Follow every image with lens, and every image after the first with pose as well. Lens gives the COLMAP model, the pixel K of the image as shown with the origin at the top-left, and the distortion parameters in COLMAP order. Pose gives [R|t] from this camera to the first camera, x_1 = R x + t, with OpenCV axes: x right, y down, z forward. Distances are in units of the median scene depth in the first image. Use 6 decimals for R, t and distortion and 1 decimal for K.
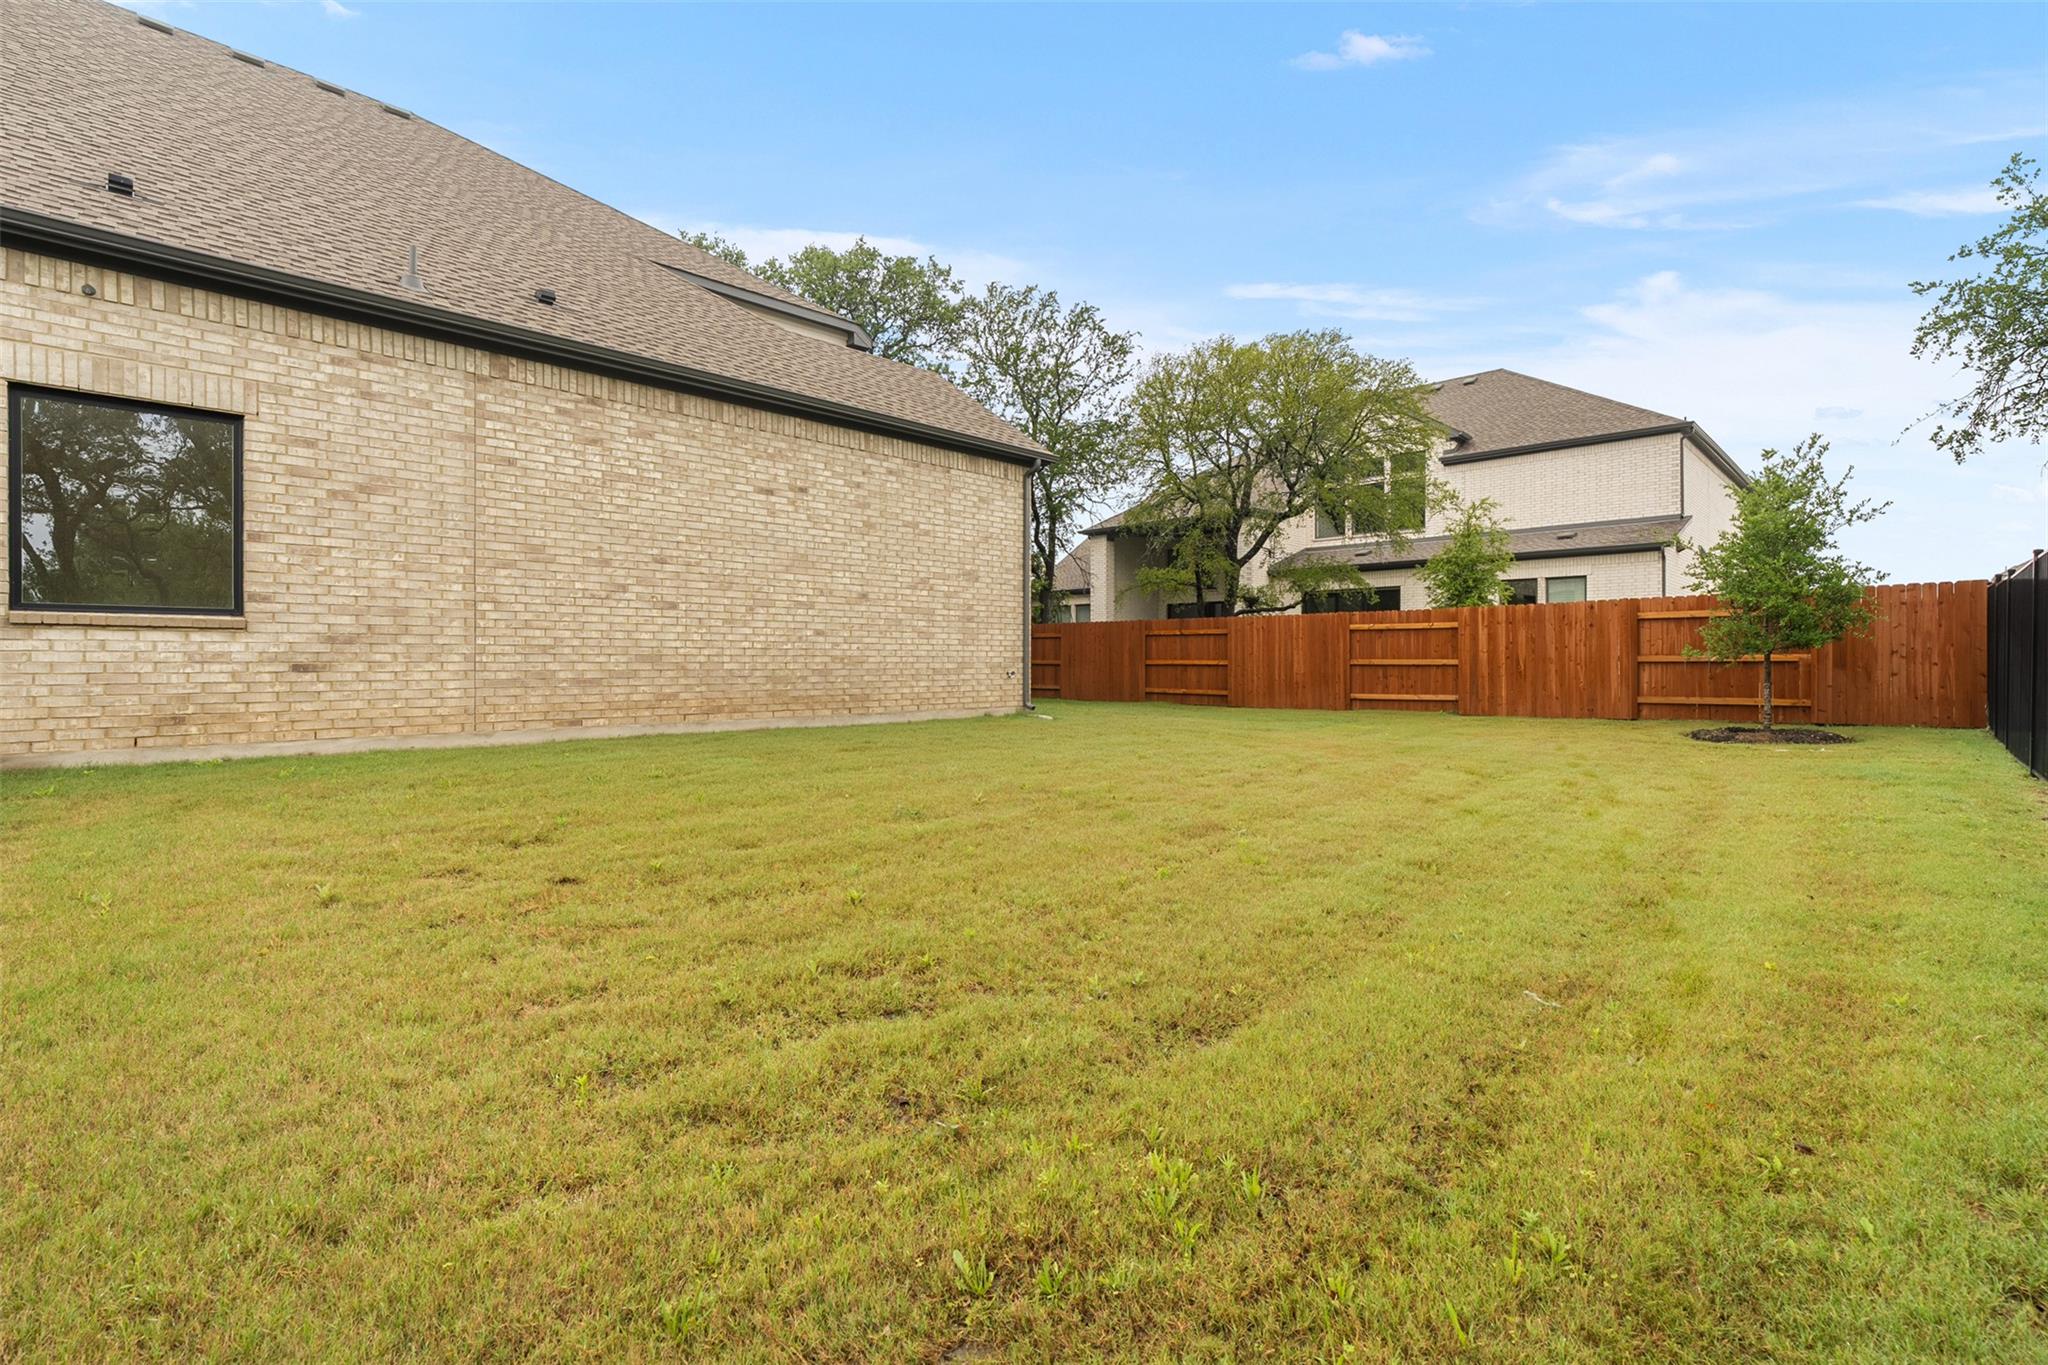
lens RADIAL K [[918.7, 0, 1024.0], [0, 918.7, 674.1], [0, 0, 1]] dist [-0.007785, 0.001618]
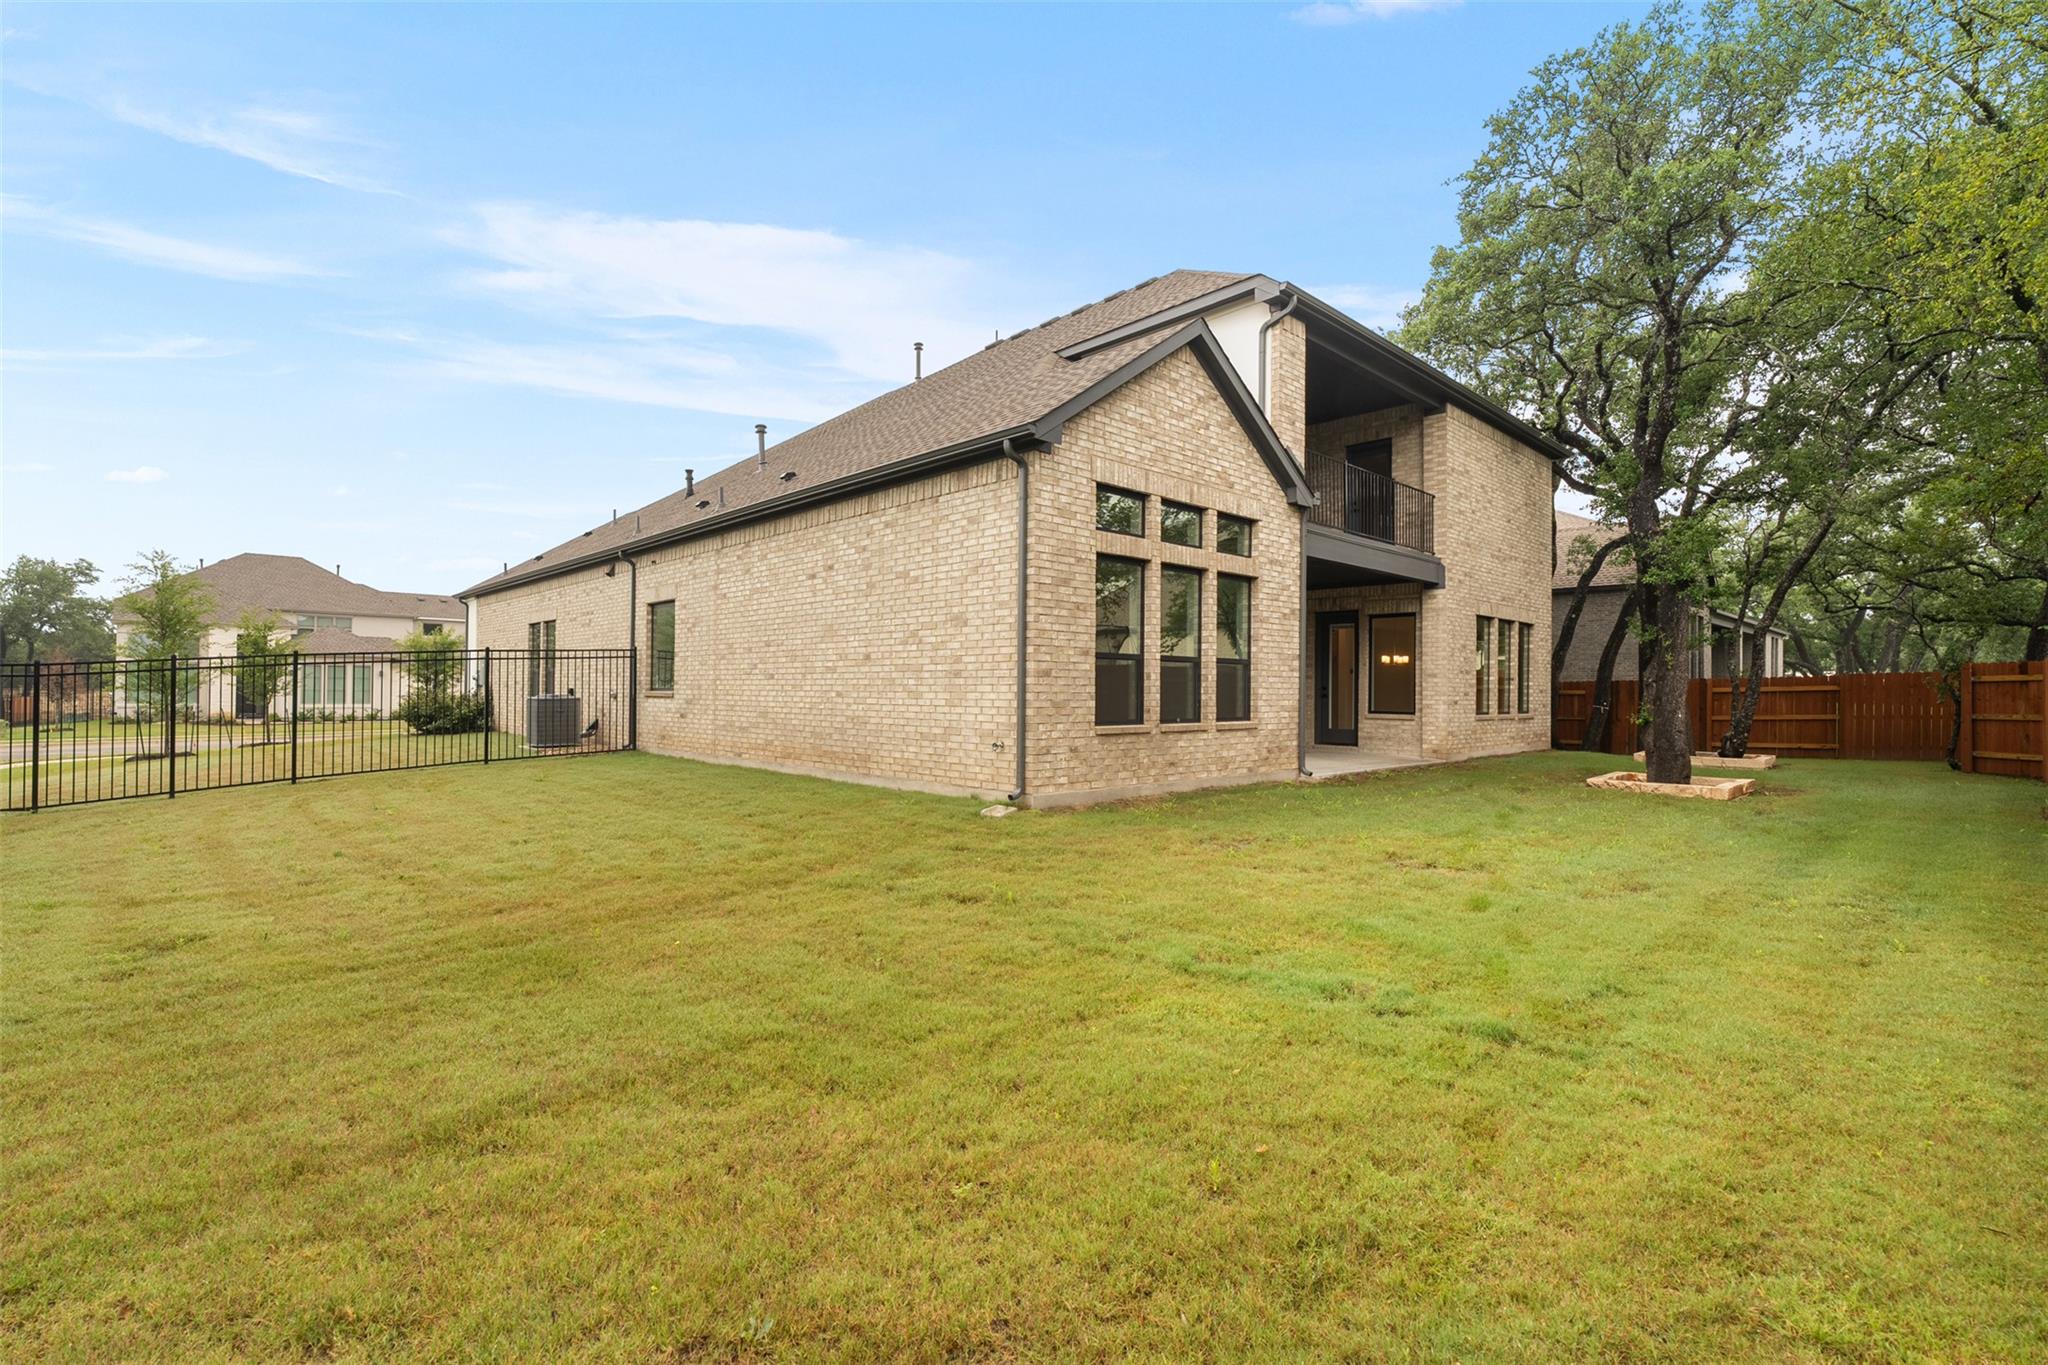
lens RADIAL K [[918.7, 0, 1023.6], [0, 918.7, 679.0], [0, 0, 1]] dist [-0.007785, 0.001618]
pose [[-0.036156, -0.011122, -0.999284, 0.821824], [-0.017699, 0.999788, -0.010488, -0.053163], [0.999189, 0.017308, -0.036345, 1.204109]]
